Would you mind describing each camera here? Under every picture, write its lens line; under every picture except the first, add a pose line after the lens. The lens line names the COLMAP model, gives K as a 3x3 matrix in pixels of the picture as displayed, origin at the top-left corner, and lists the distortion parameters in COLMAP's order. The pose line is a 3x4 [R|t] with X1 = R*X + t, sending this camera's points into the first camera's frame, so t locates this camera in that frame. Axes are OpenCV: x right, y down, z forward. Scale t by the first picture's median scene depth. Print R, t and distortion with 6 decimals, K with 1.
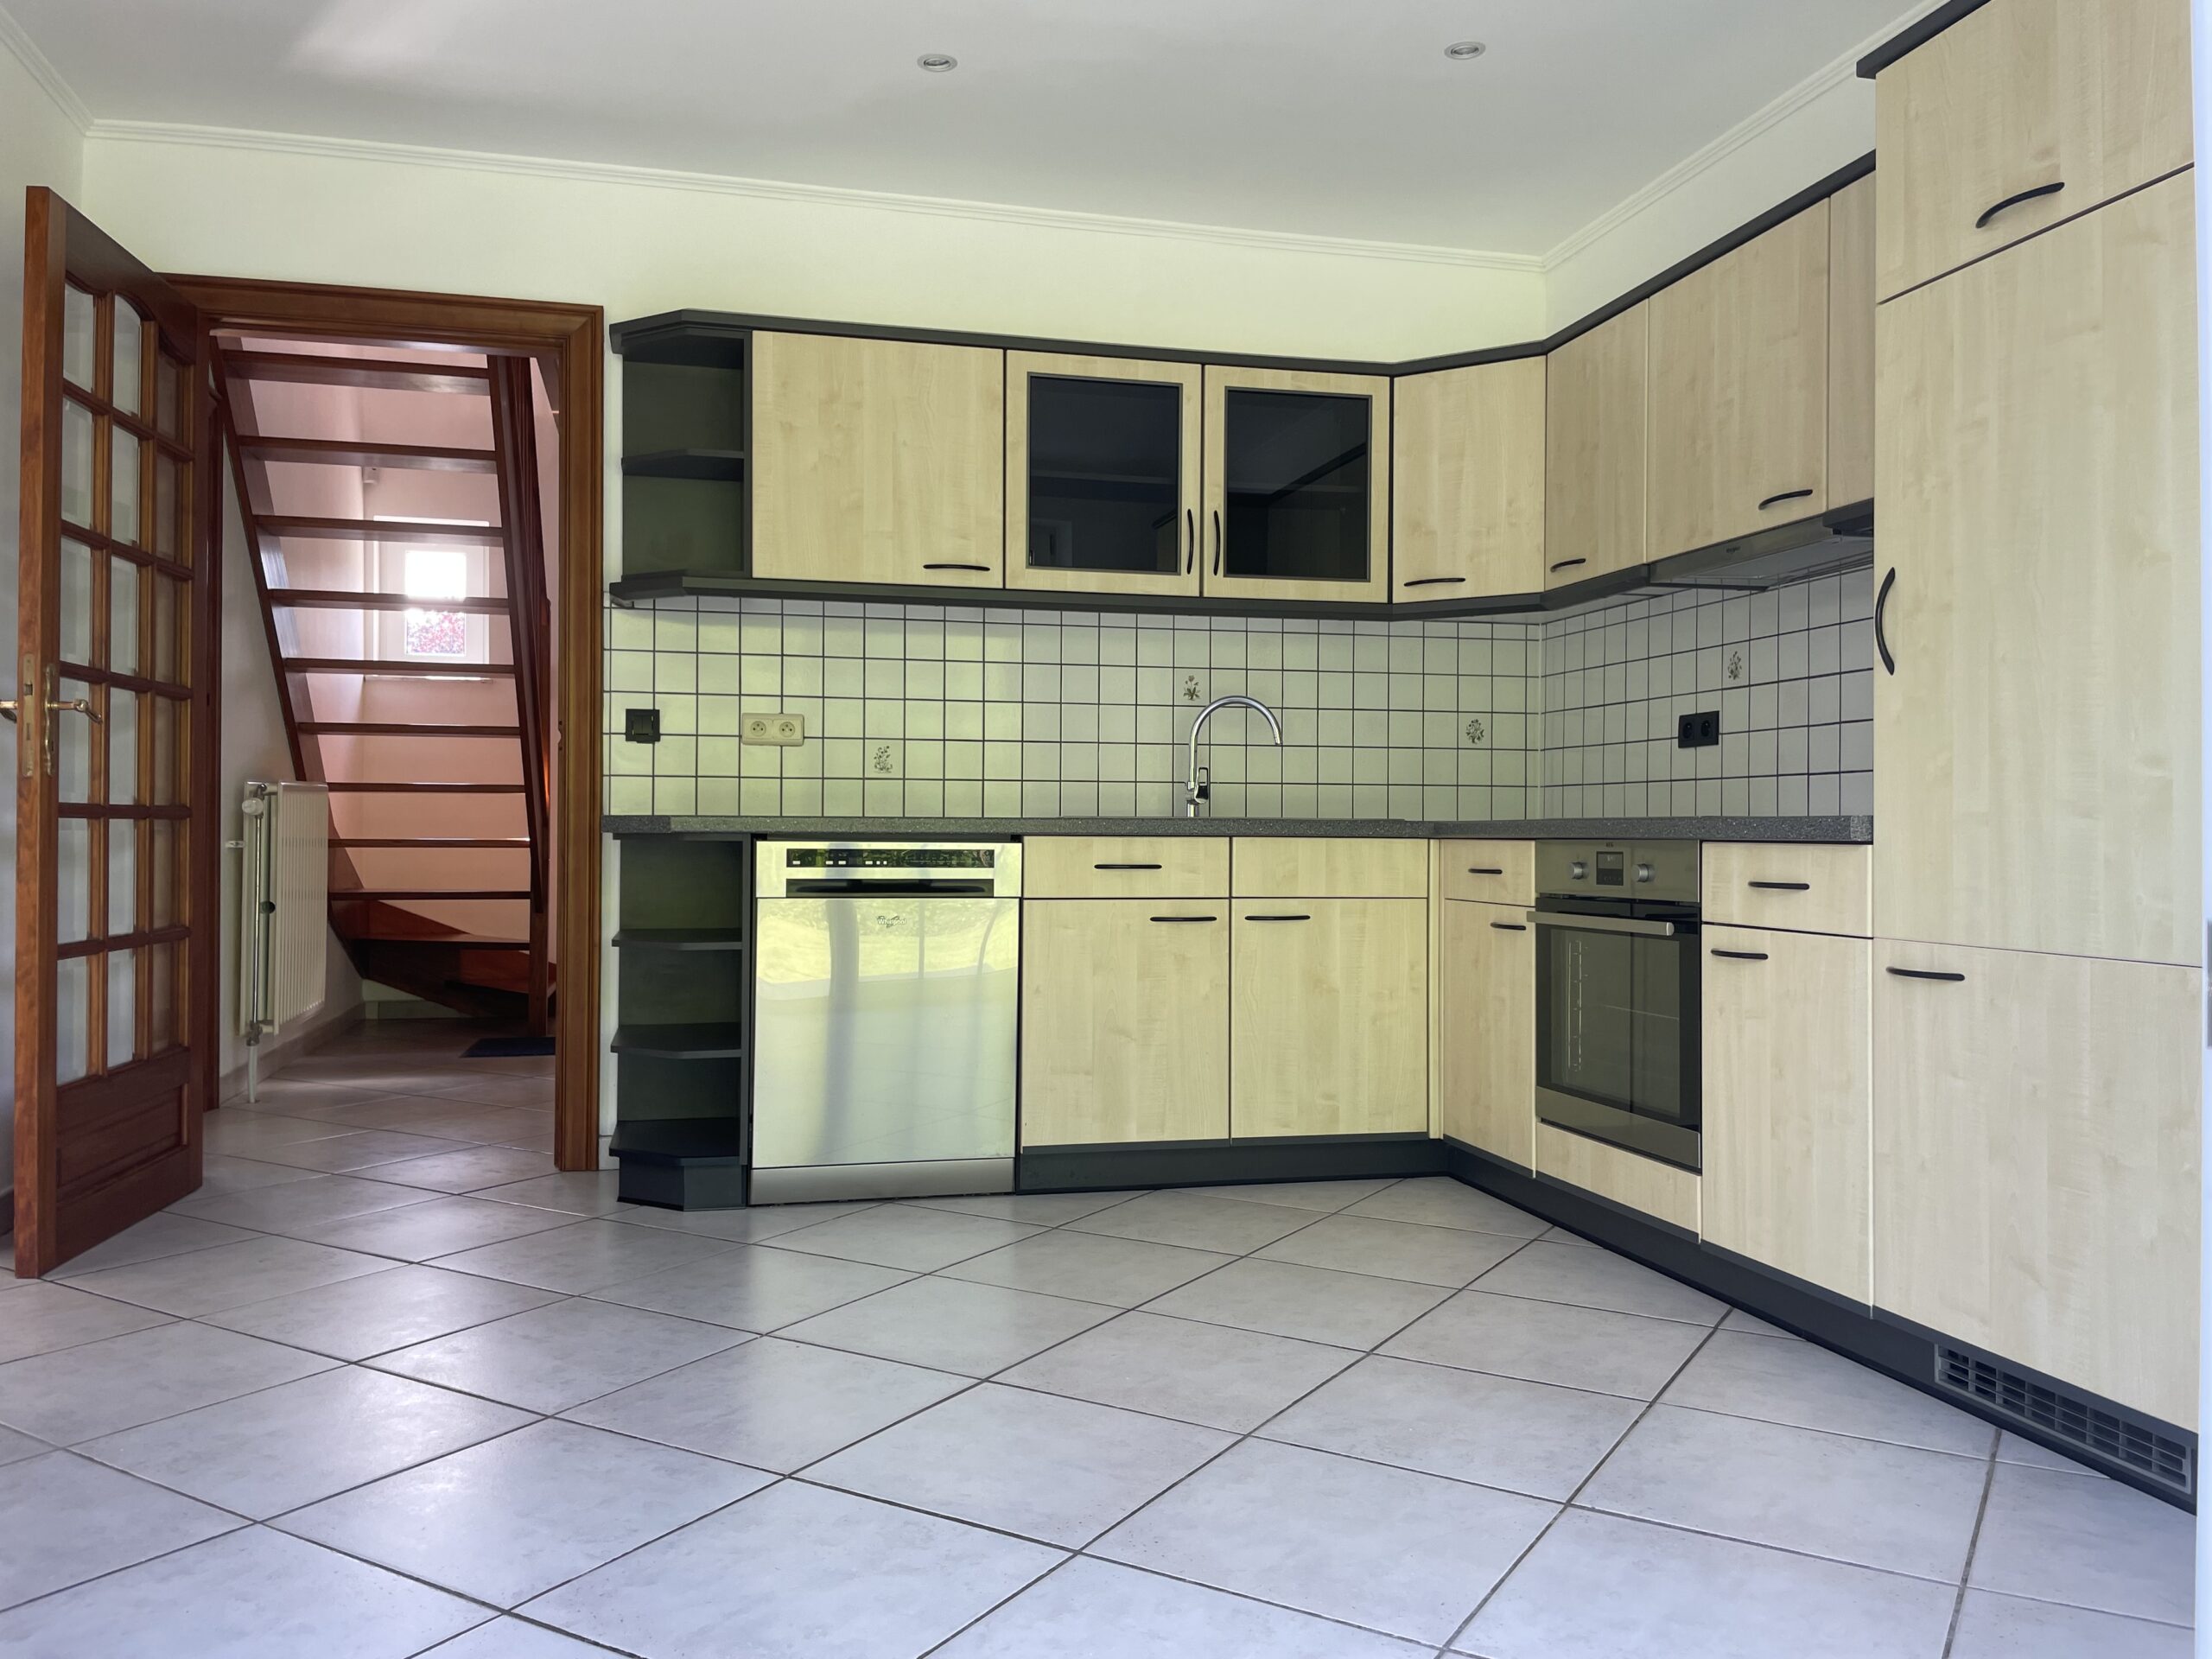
lens RADIAL K [[1684.5, 0, 1111.1], [0, 1684.5, 831.0], [0, 0, 1]] dist [0.078758, -0.129807]
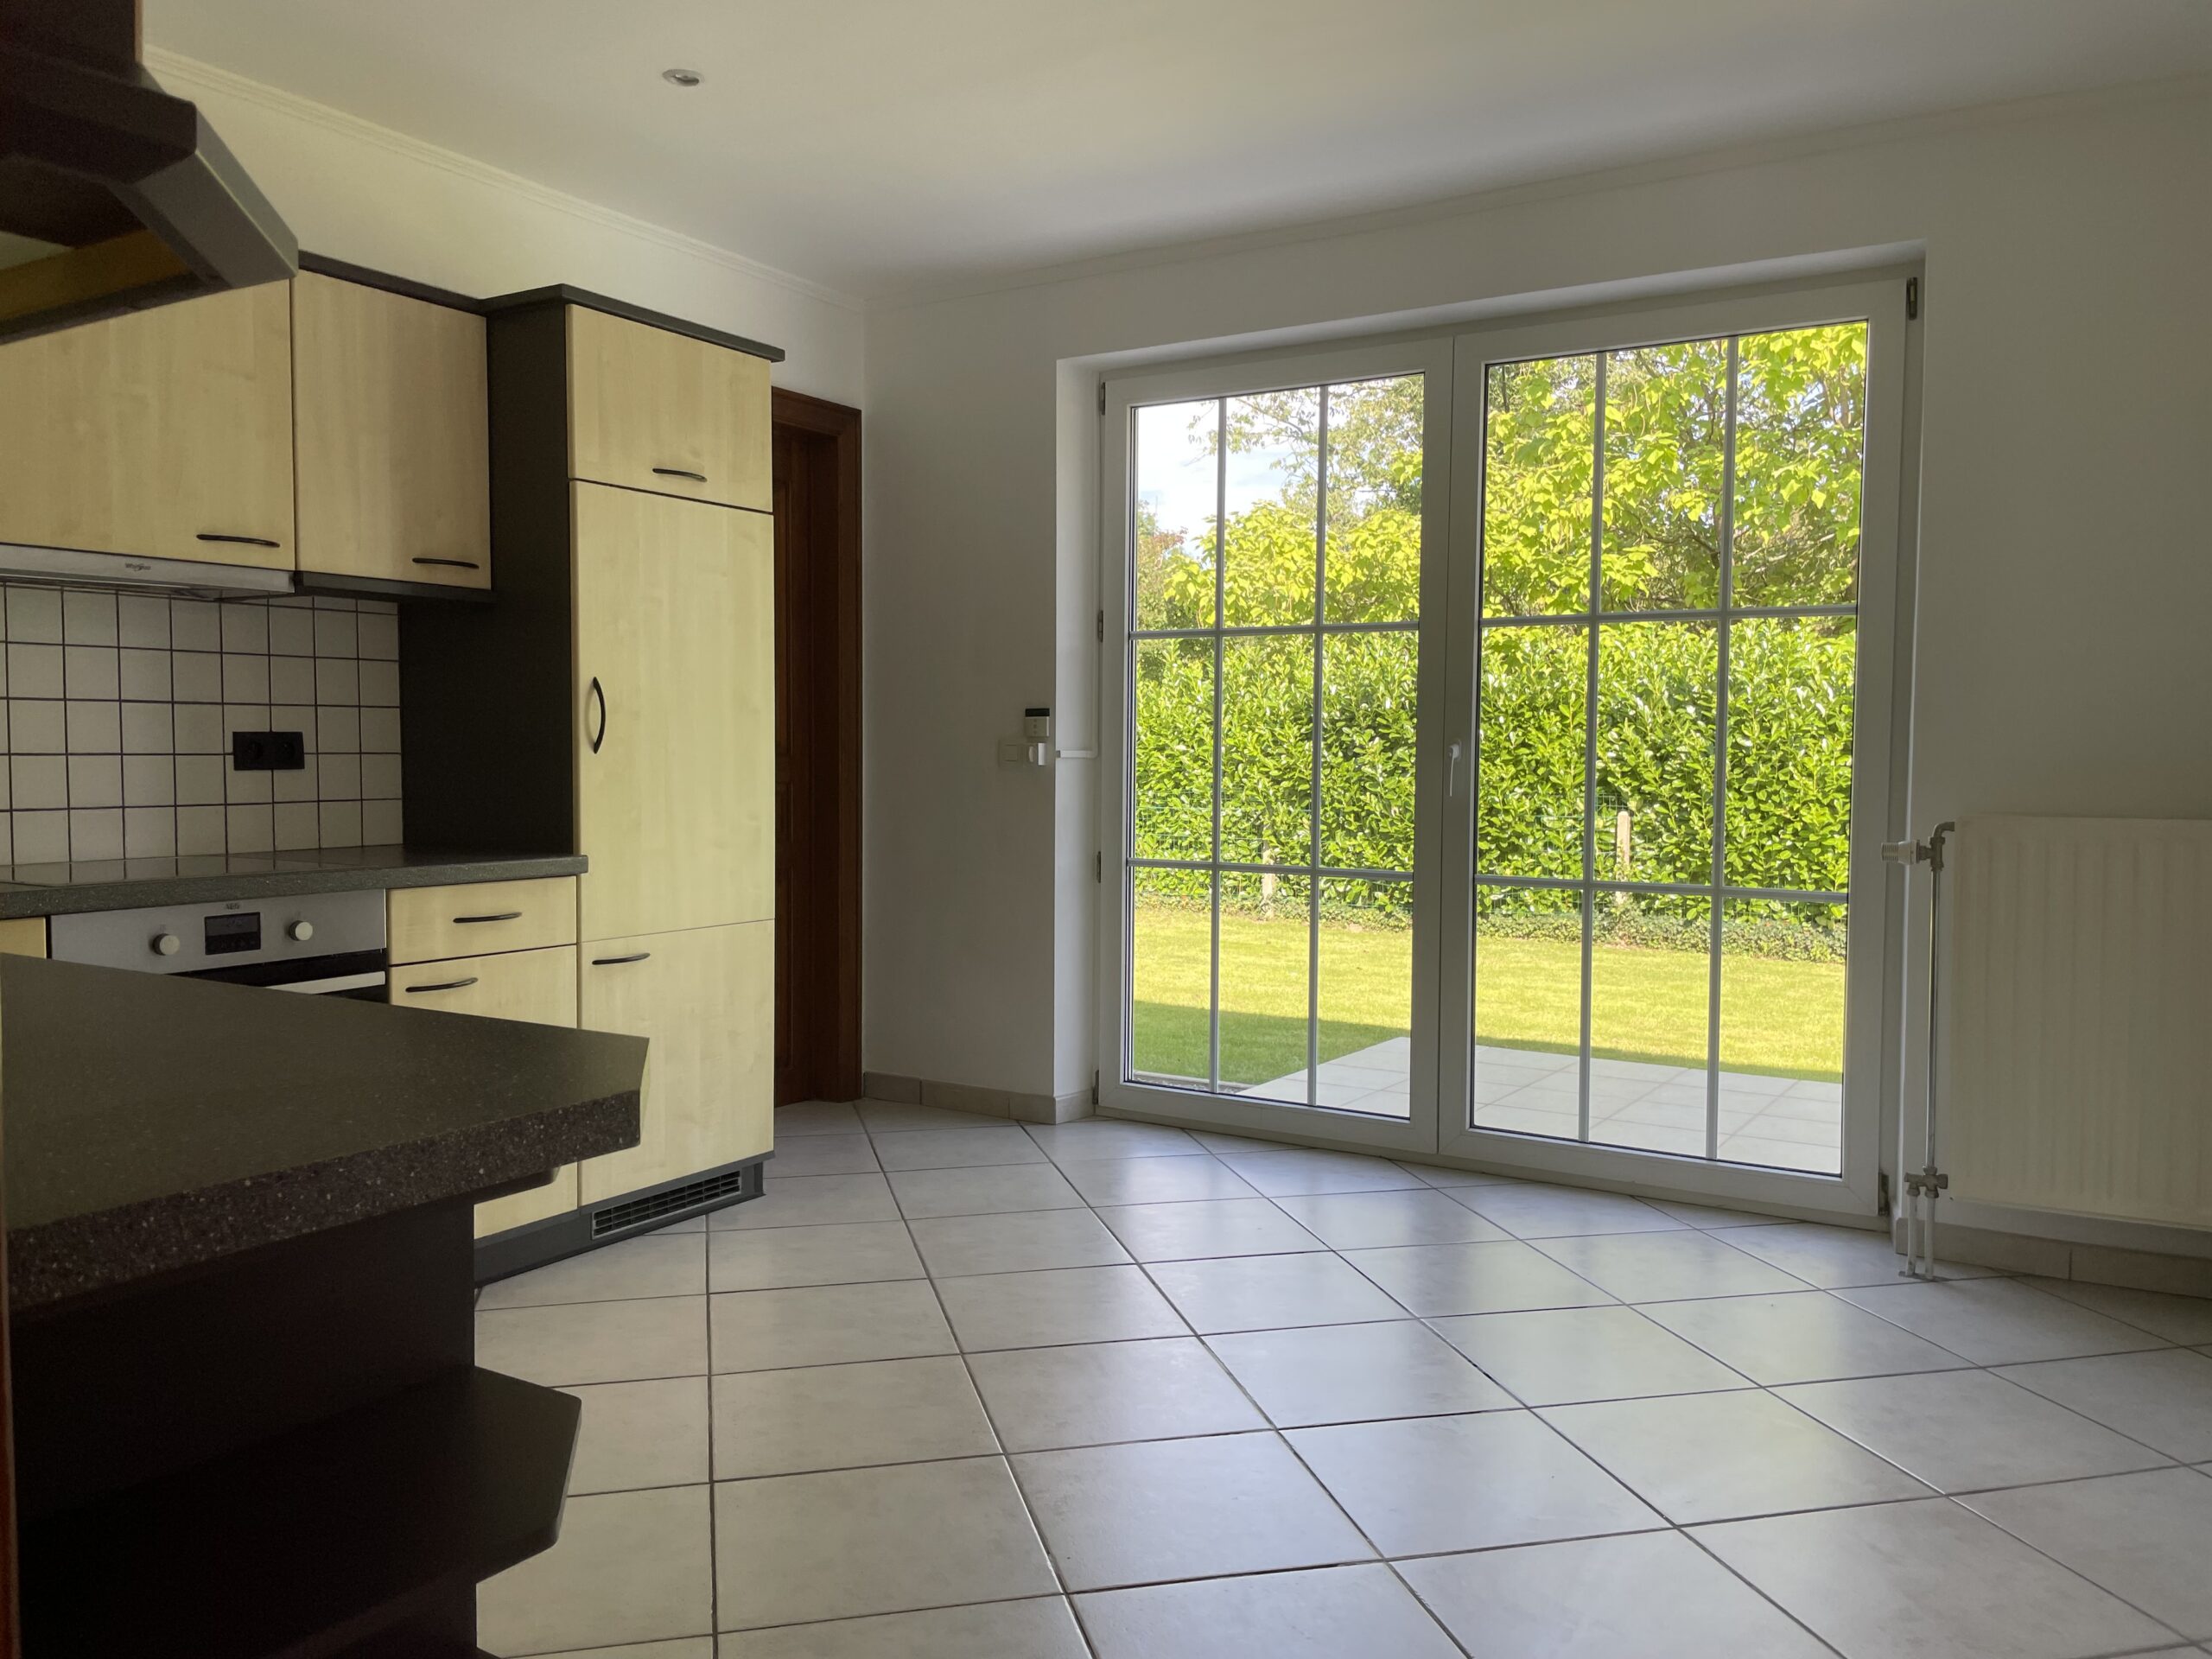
lens RADIAL K [[1684.5, 0, 1111.1], [0, 1684.5, 831.0], [0, 0, 1]] dist [0.078758, -0.129807]
pose [[-0.704183, -0.044929, 0.708596, -0.704897], [-0.011260, 0.998577, 0.052125, -0.089220], [-0.709930, 0.028727, -0.703687, 1.420962]]
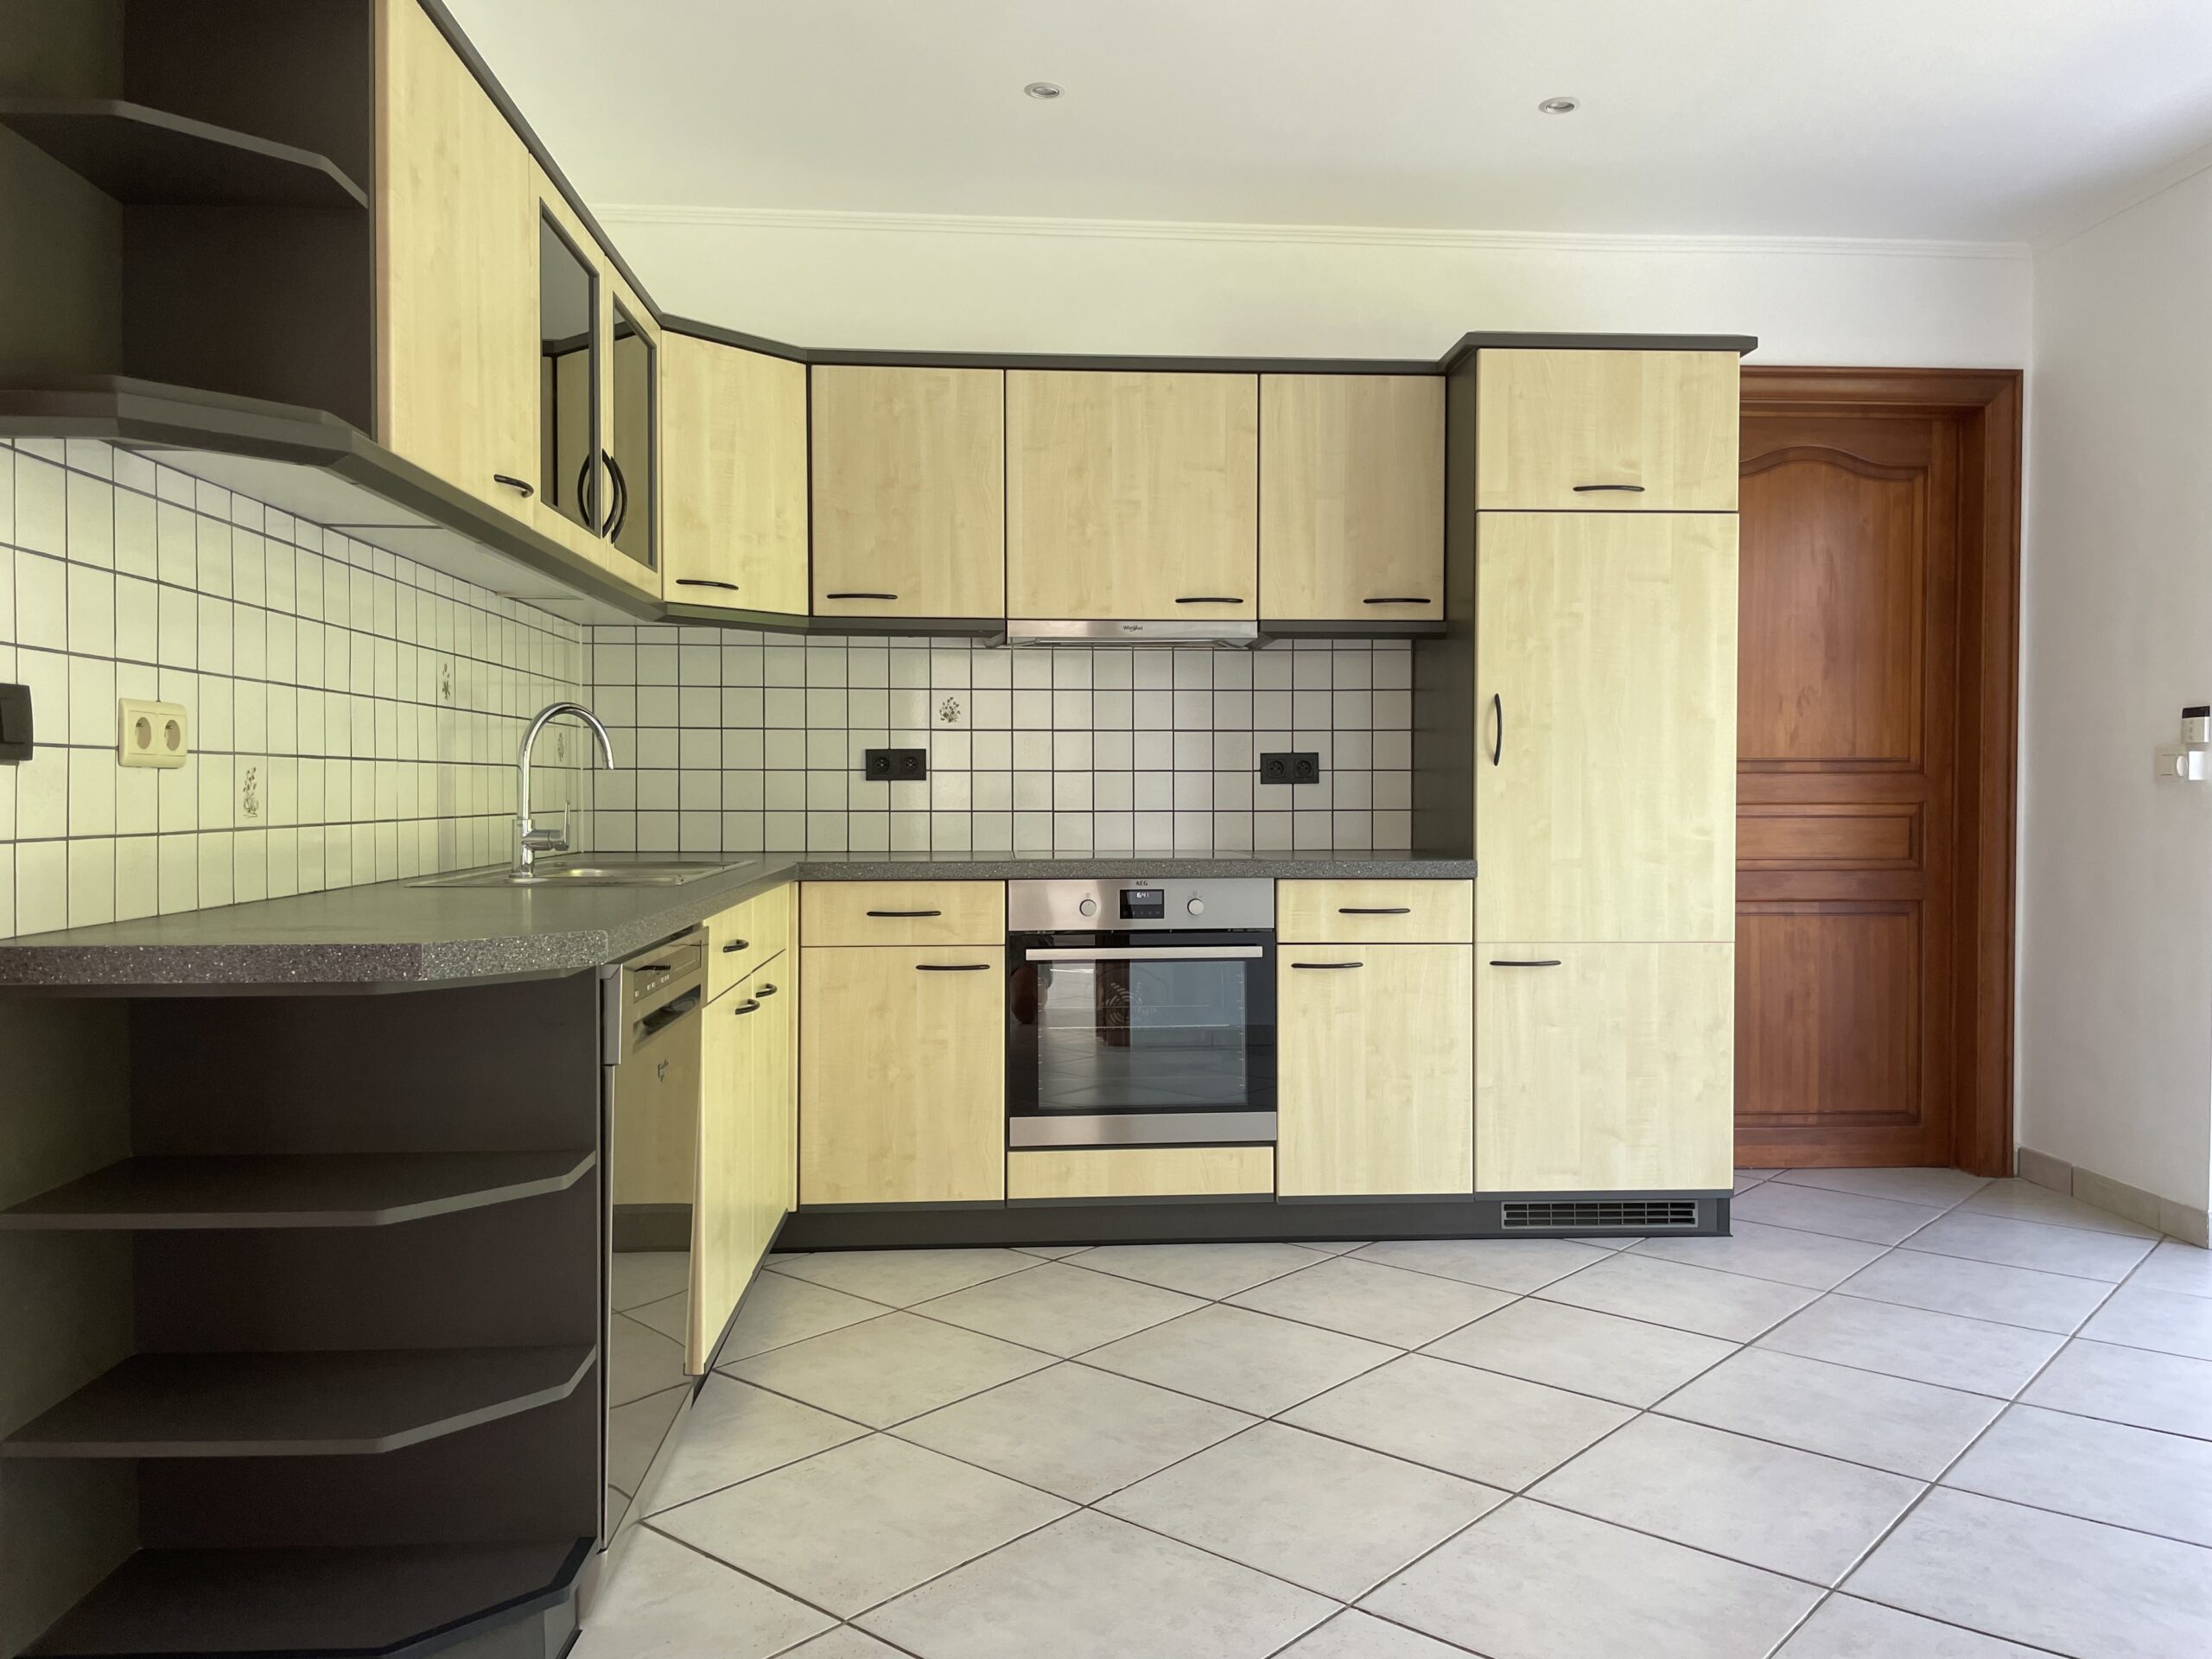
lens RADIAL K [[1684.5, 0, 1111.1], [0, 1684.5, 831.0], [0, 0, 1]] dist [0.078758, -0.129807]
pose [[0.172014, -0.030207, 0.984631, -0.893397], [-0.001459, 0.999521, 0.030918, -0.067489], [-0.985093, -0.006755, 0.171887, 0.909005]]
